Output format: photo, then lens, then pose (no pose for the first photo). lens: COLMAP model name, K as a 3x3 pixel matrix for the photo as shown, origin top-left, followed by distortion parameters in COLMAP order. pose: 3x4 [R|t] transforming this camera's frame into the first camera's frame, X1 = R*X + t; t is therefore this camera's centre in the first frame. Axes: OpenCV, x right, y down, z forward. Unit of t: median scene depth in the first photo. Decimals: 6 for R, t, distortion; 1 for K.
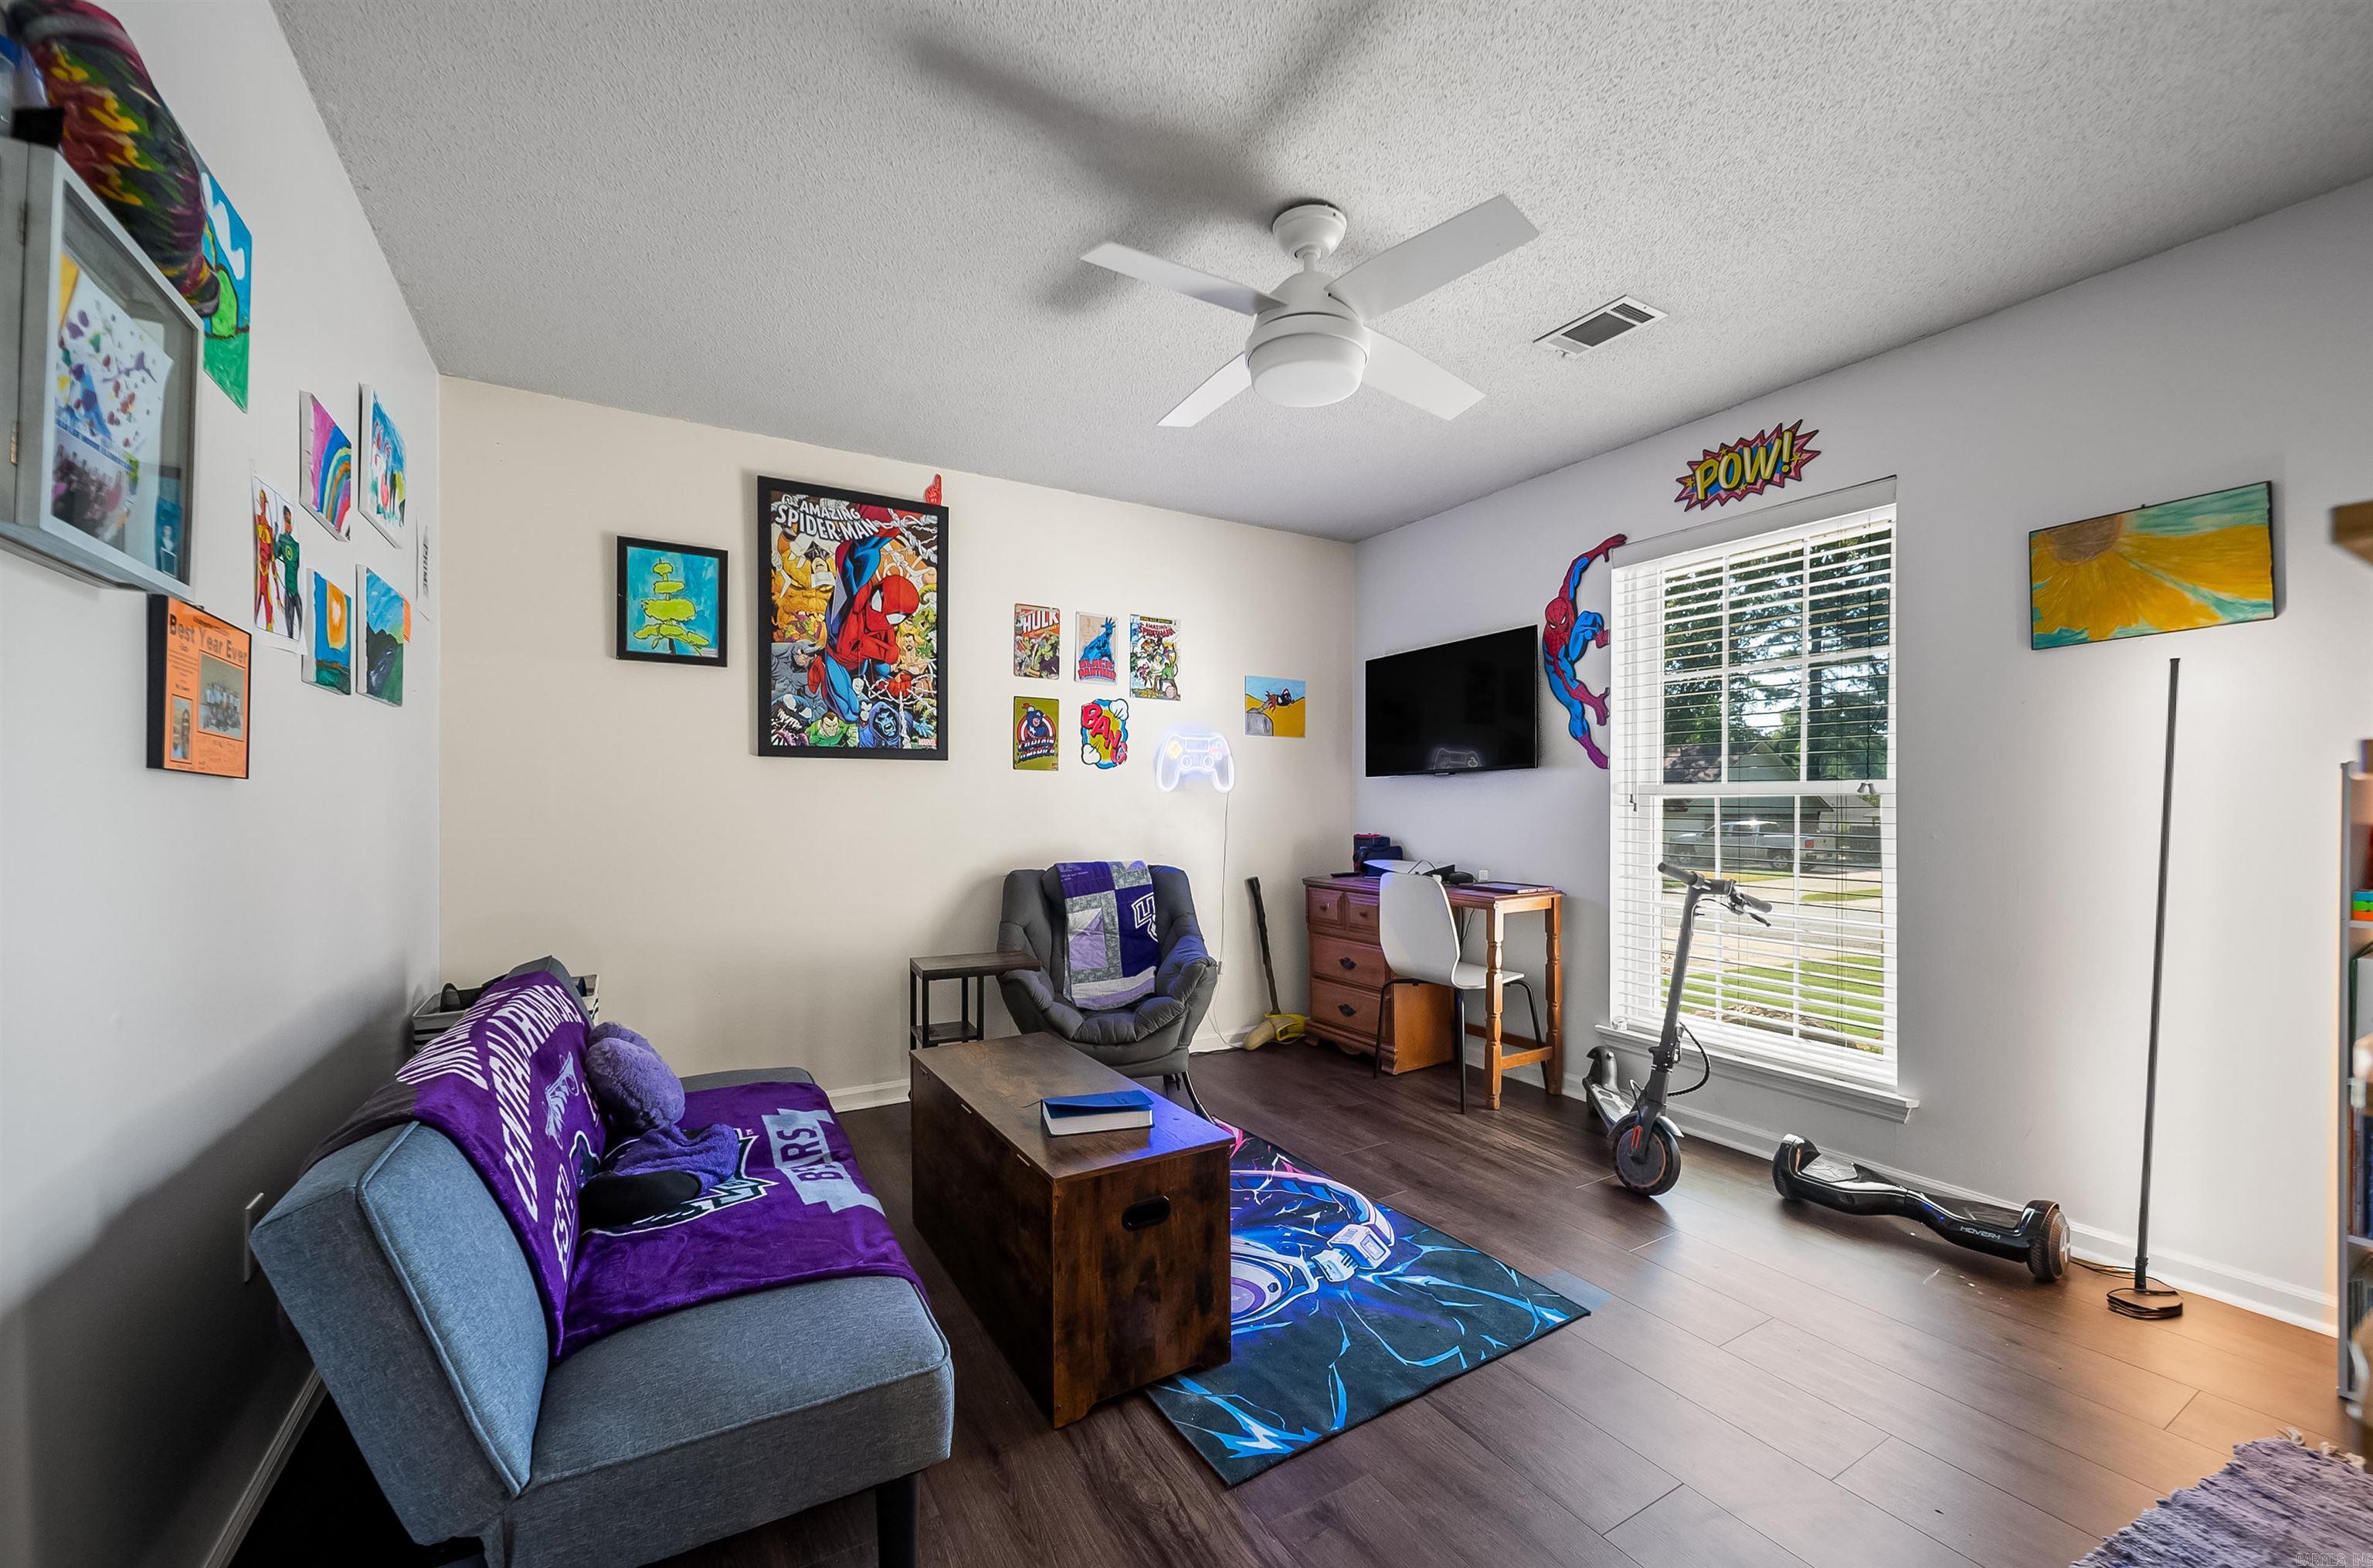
lens RADIAL K [[919.9, 0, 1183.9], [0, 919.9, 814.5], [0, 0, 1]] dist [0.000629, 0.000028]
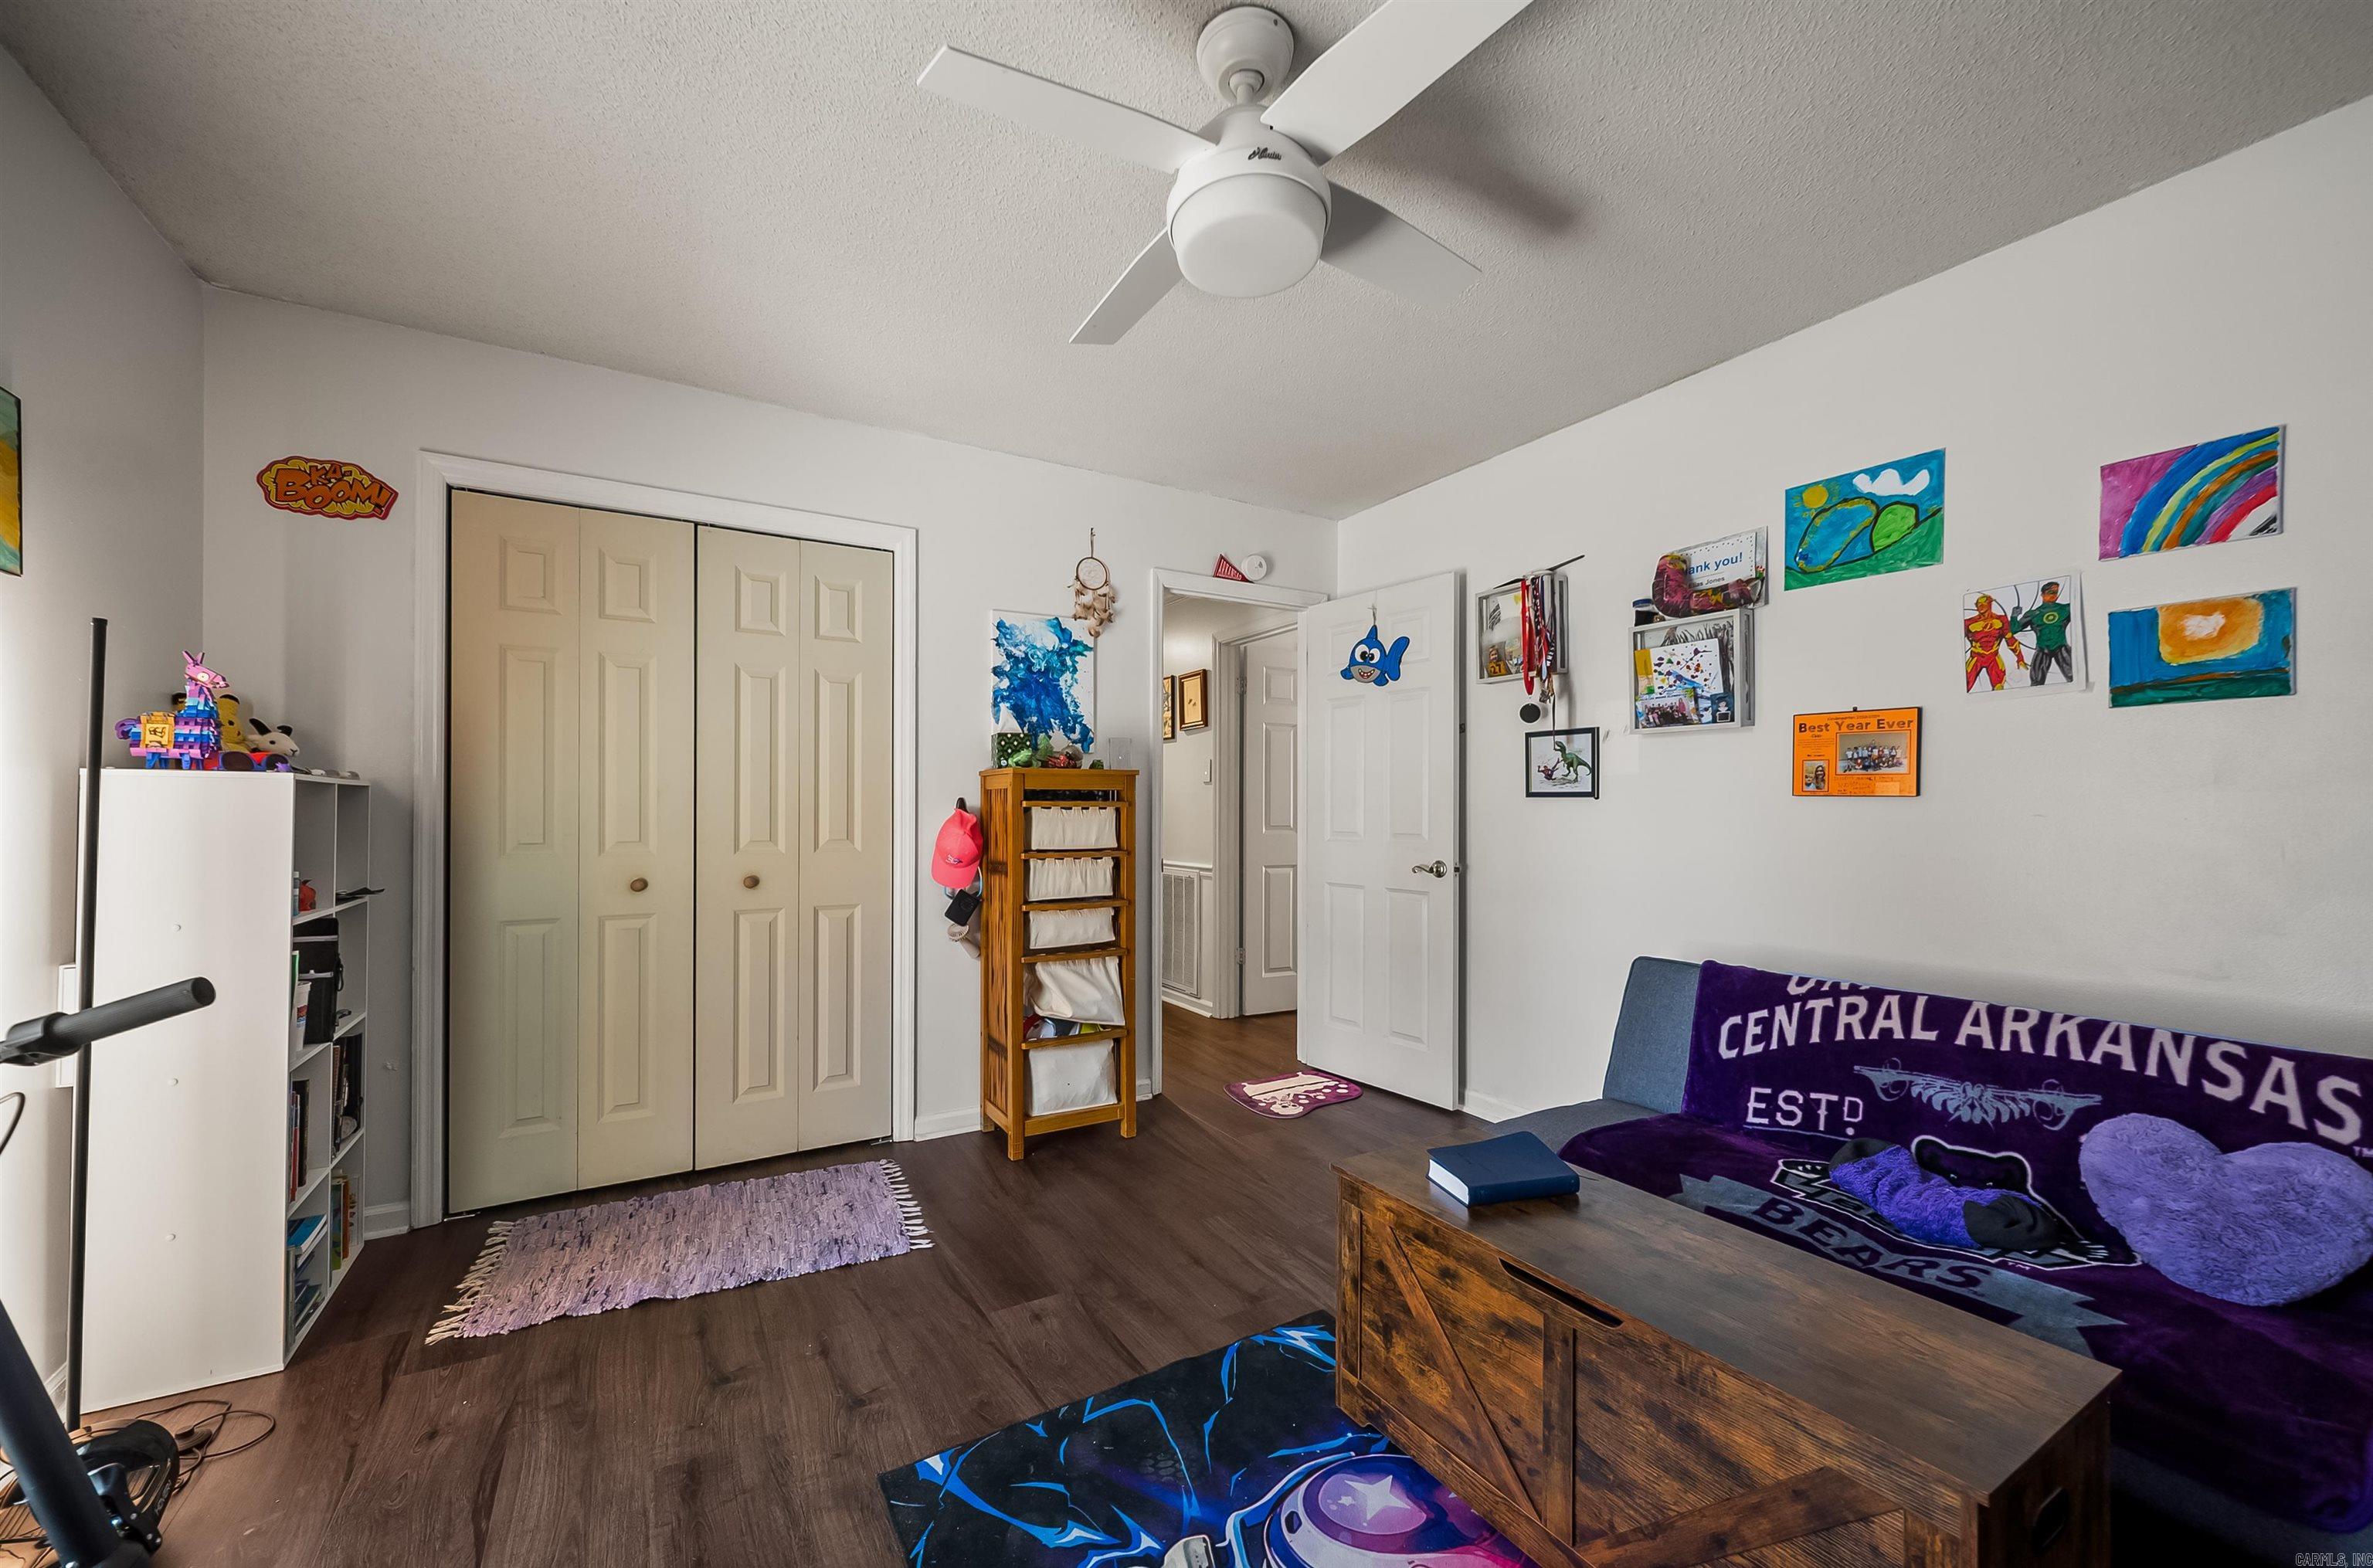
lens RADIAL K [[919.9, 0, 1183.9], [0, 919.9, 814.5], [0, 0, 1]] dist [0.000629, 0.000028]
pose [[-0.999964, -0.003551, 0.007742, 0.187833], [-0.003572, 0.999990, -0.002709, -0.009182], [-0.007732, -0.002737, -0.999966, 1.812600]]
